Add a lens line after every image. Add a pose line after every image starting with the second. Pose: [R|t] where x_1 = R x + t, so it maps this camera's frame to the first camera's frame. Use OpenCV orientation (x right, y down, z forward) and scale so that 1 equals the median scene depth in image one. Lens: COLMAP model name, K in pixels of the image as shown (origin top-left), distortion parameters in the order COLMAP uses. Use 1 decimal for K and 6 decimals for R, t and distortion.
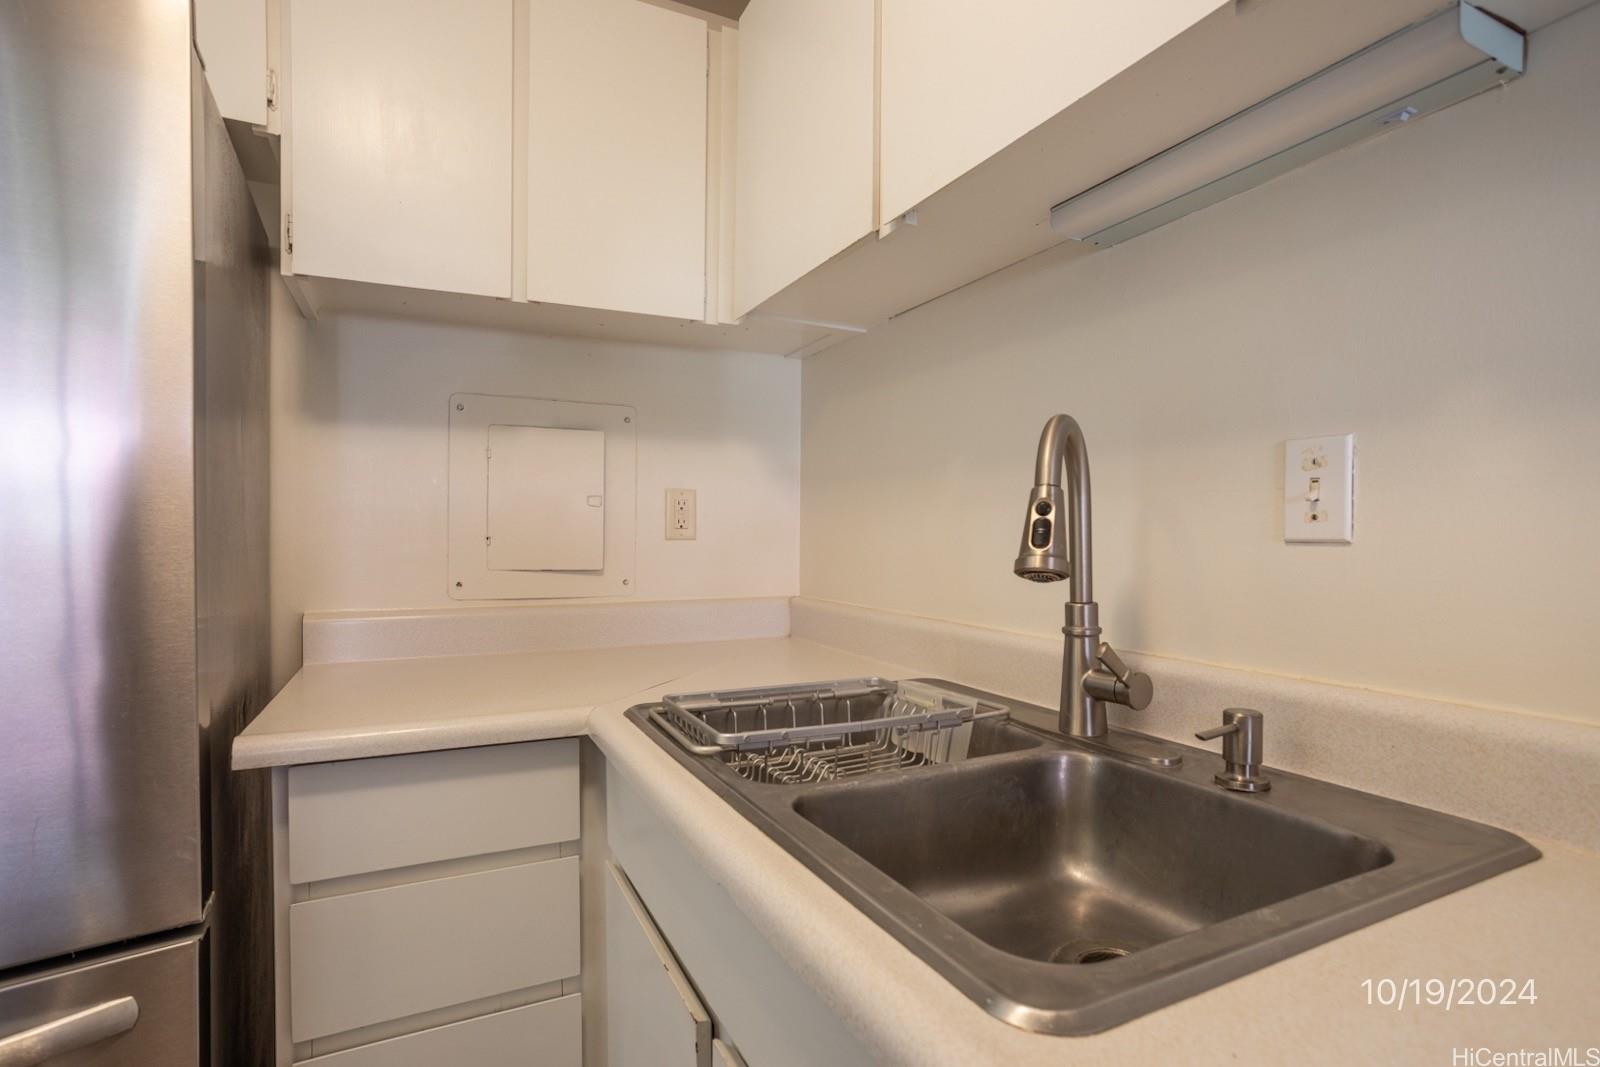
lens RADIAL K [[774.5, 0, 793.2], [0, 774.5, 541.5], [0, 0, 1]] dist [-0.044433, 0.027600]
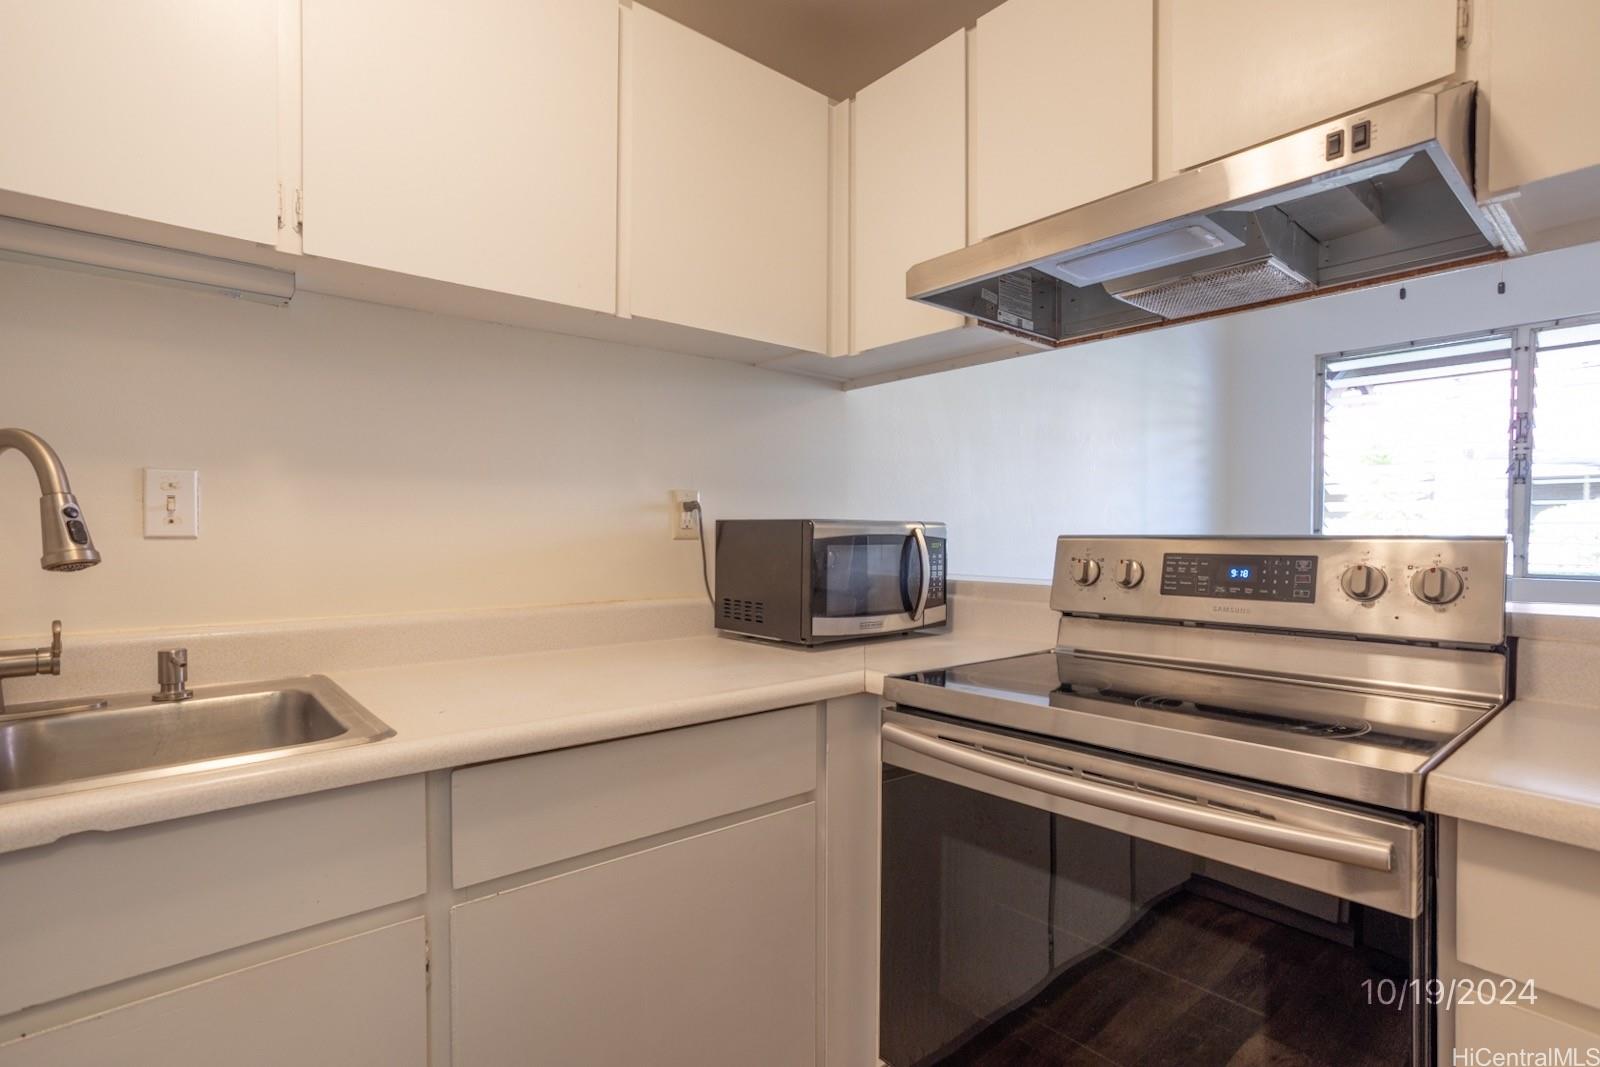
lens RADIAL K [[775.4, 0, 797.0], [0, 775.4, 536.1], [0, 0, 1]] dist [-0.048203, 0.026076]
pose [[-0.246468, -0.007331, 0.969123, -0.372182], [0.005934, 0.999941, 0.009073, -0.002840], [-0.969133, 0.007987, -0.246410, 0.054405]]
